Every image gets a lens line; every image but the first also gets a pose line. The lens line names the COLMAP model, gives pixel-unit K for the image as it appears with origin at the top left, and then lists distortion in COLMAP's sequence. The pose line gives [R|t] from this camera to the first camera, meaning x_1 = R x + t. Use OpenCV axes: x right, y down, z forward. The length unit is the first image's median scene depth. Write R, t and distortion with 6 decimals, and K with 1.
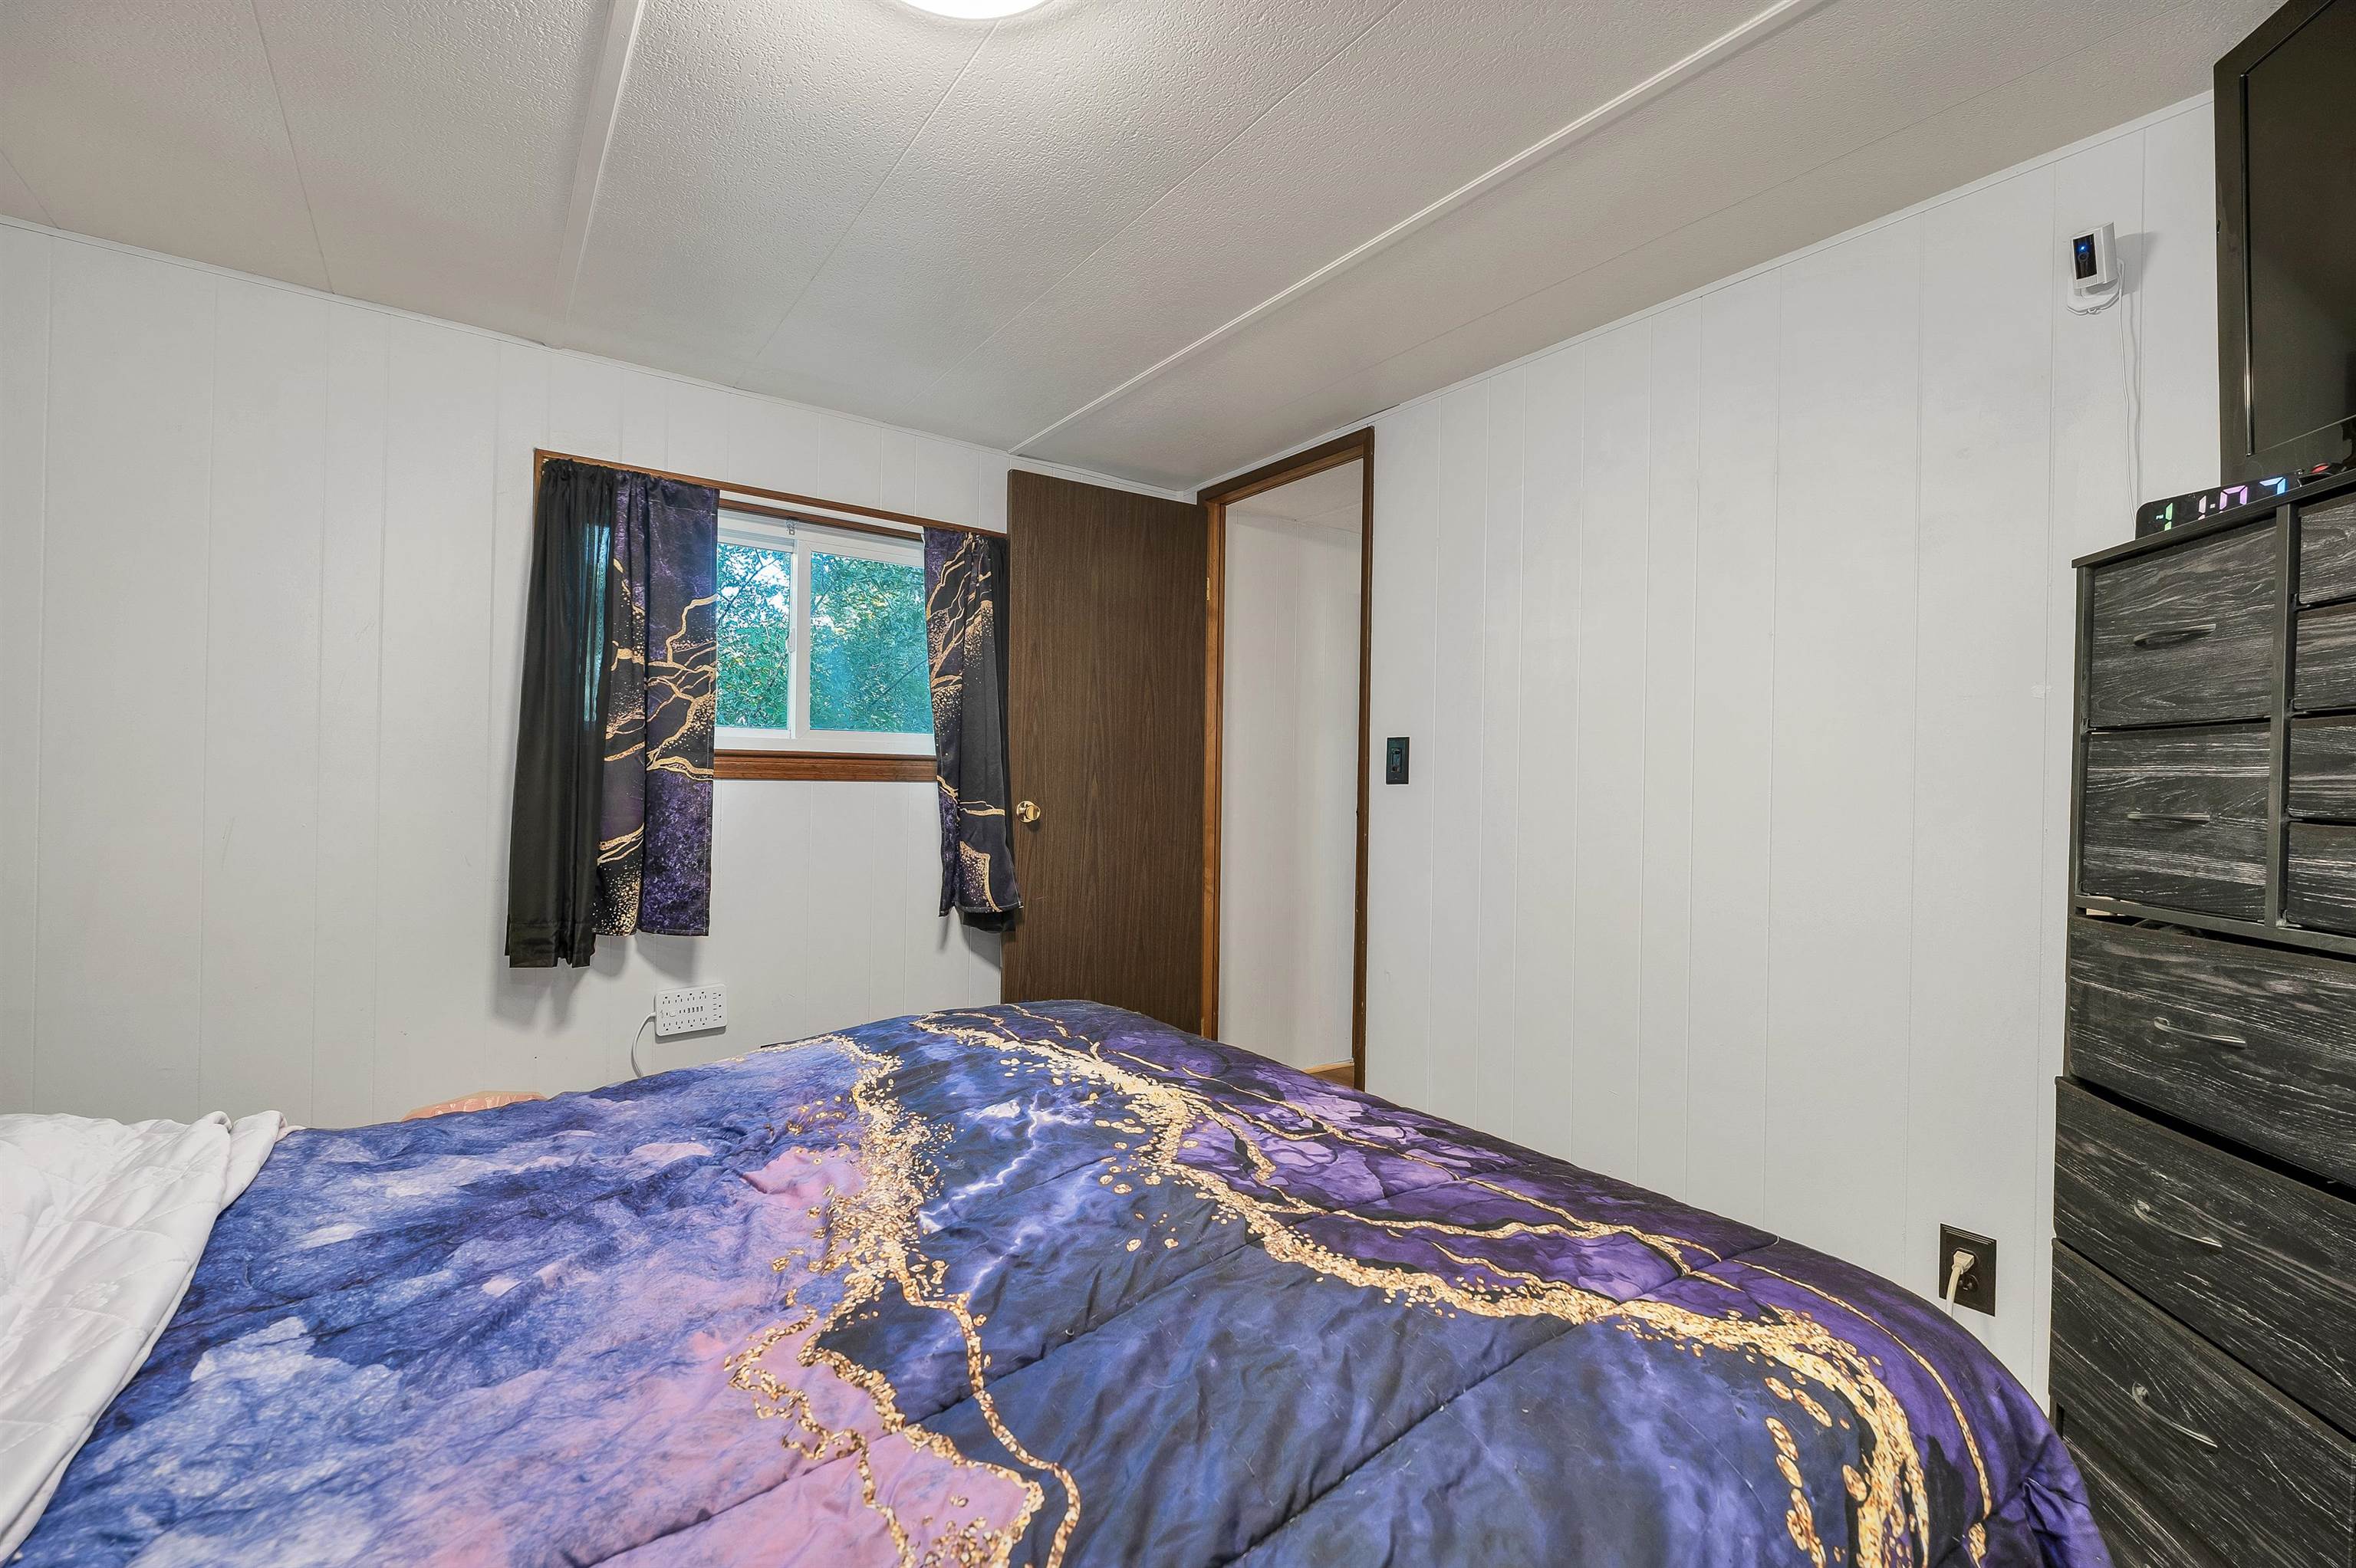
lens RADIAL K [[989.9, 0, 1178.0], [0, 989.9, 784.0], [0, 0, 1]] dist [-0.002292, -0.000348]
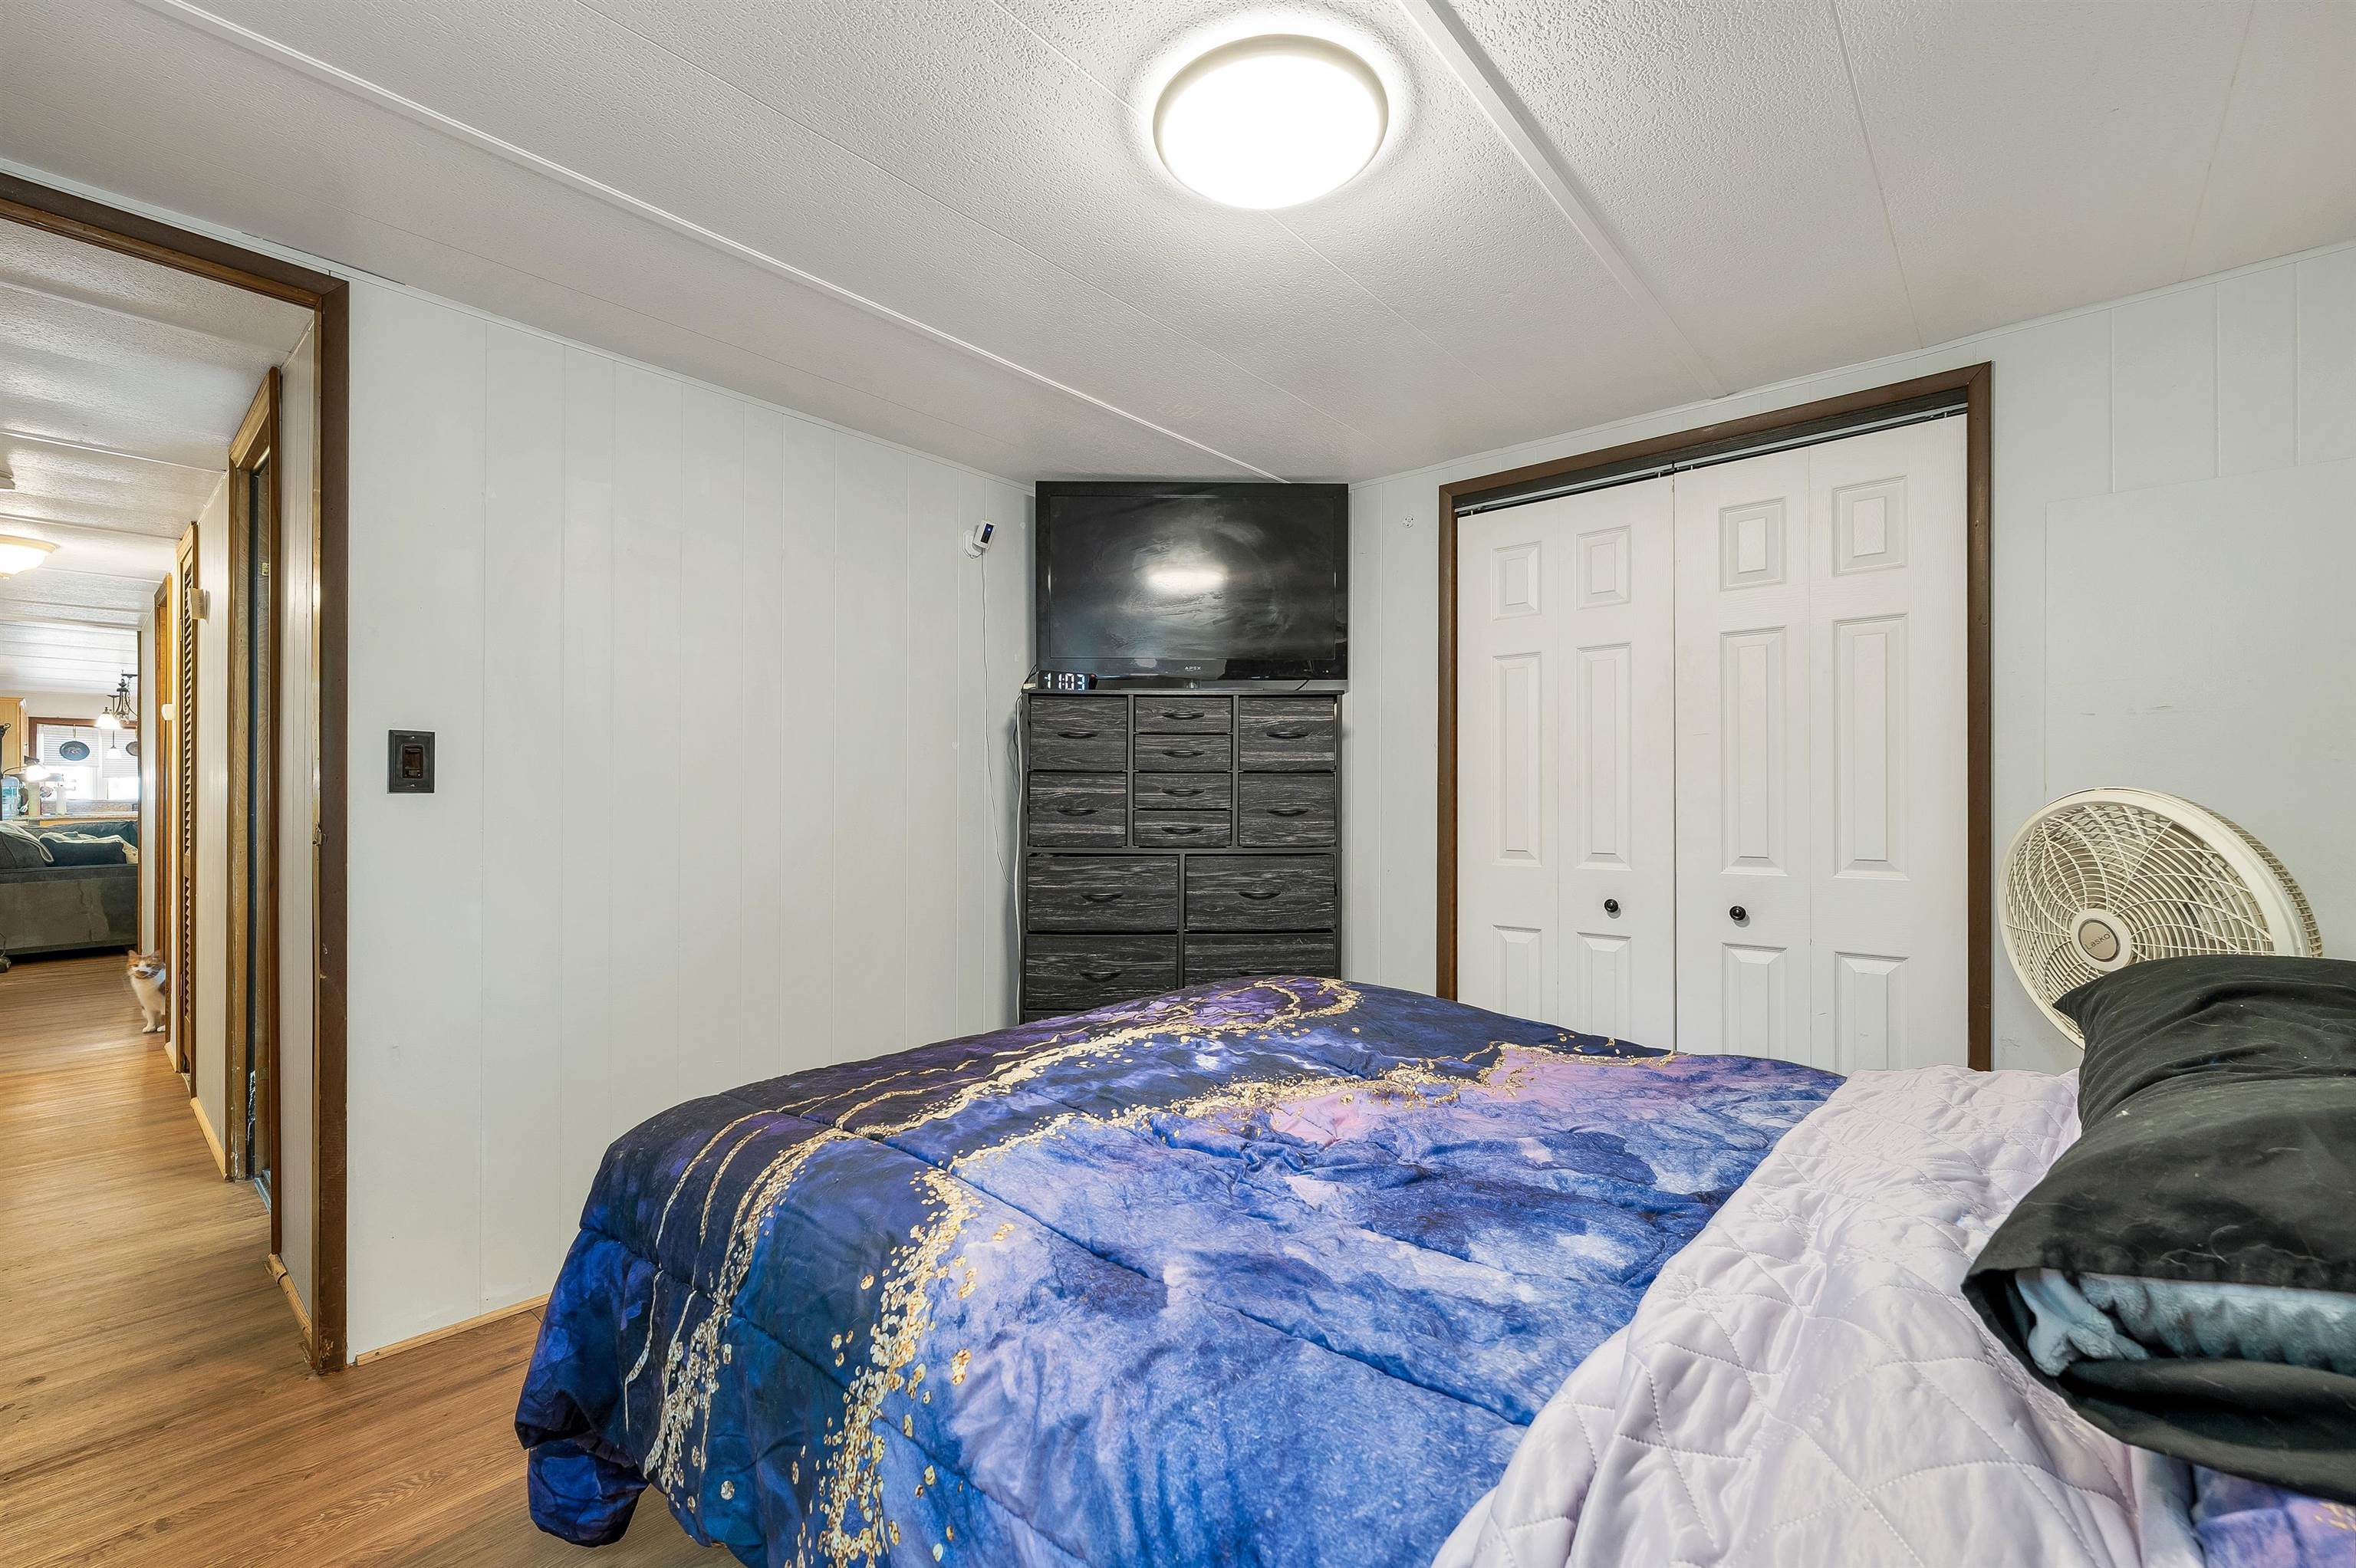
lens RADIAL K [[988.2, 0, 1172.5], [0, 988.2, 799.2], [0, 0, 1]] dist [-0.001052, -0.000037]
pose [[-0.222407, -0.012913, 0.974868, -1.333461], [-0.010047, 0.999890, 0.010953, -0.019248], [-0.974902, -0.007358, -0.222512, 1.255703]]
